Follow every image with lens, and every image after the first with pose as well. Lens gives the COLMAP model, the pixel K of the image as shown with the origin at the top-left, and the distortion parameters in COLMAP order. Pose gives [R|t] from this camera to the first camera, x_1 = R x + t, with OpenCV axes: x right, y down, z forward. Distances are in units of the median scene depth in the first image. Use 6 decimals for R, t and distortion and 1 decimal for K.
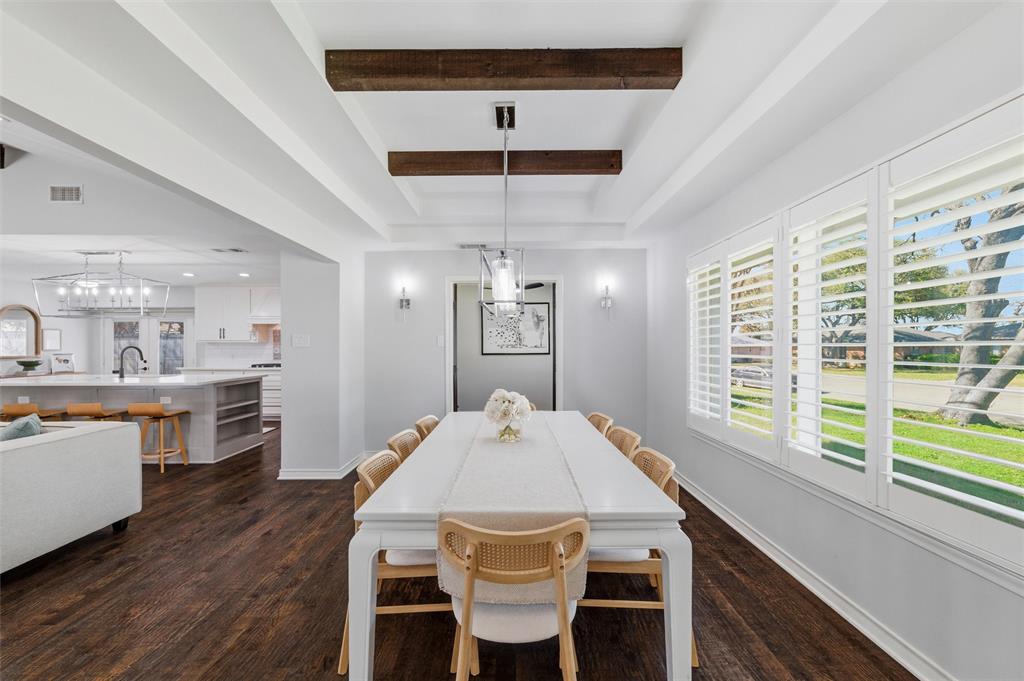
lens RADIAL K [[406.0, 0, 510.0], [0, 406.0, 344.5], [0, 0, 1]] dist [0.001578, 0.000089]
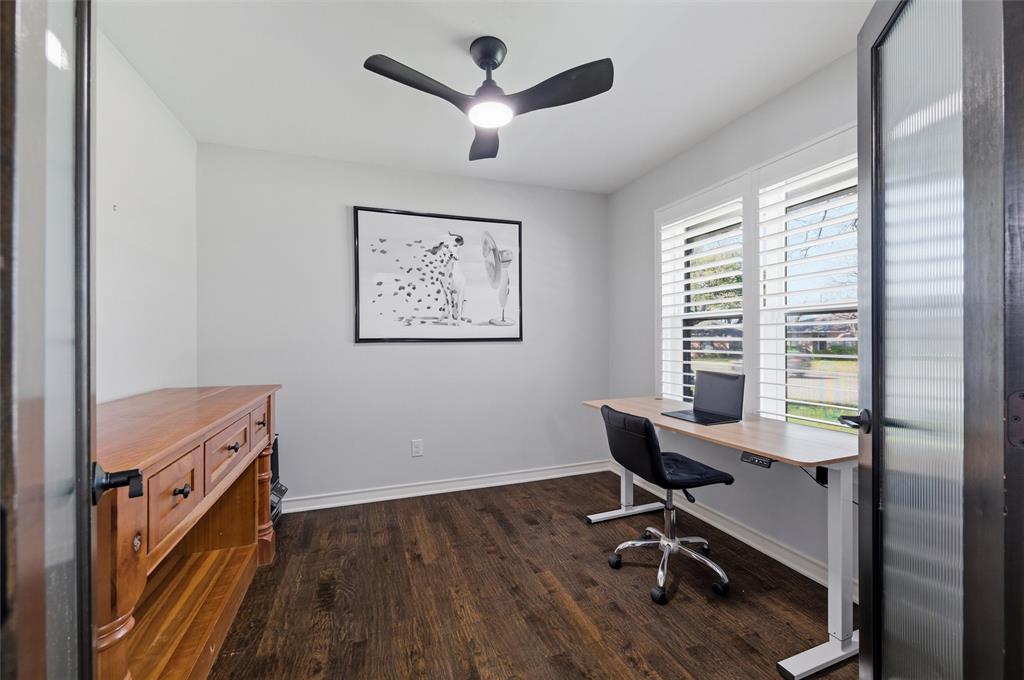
lens RADIAL K [[406.0, 0, 512.4], [0, 406.0, 340.3], [0, 0, 1]] dist [0.001578, 0.000089]
pose [[0.940352, -0.002100, 0.340197, -0.060364], [0.002068, 0.999998, 0.000457, 0.023719], [-0.340197, 0.000274, 0.940354, 0.592289]]
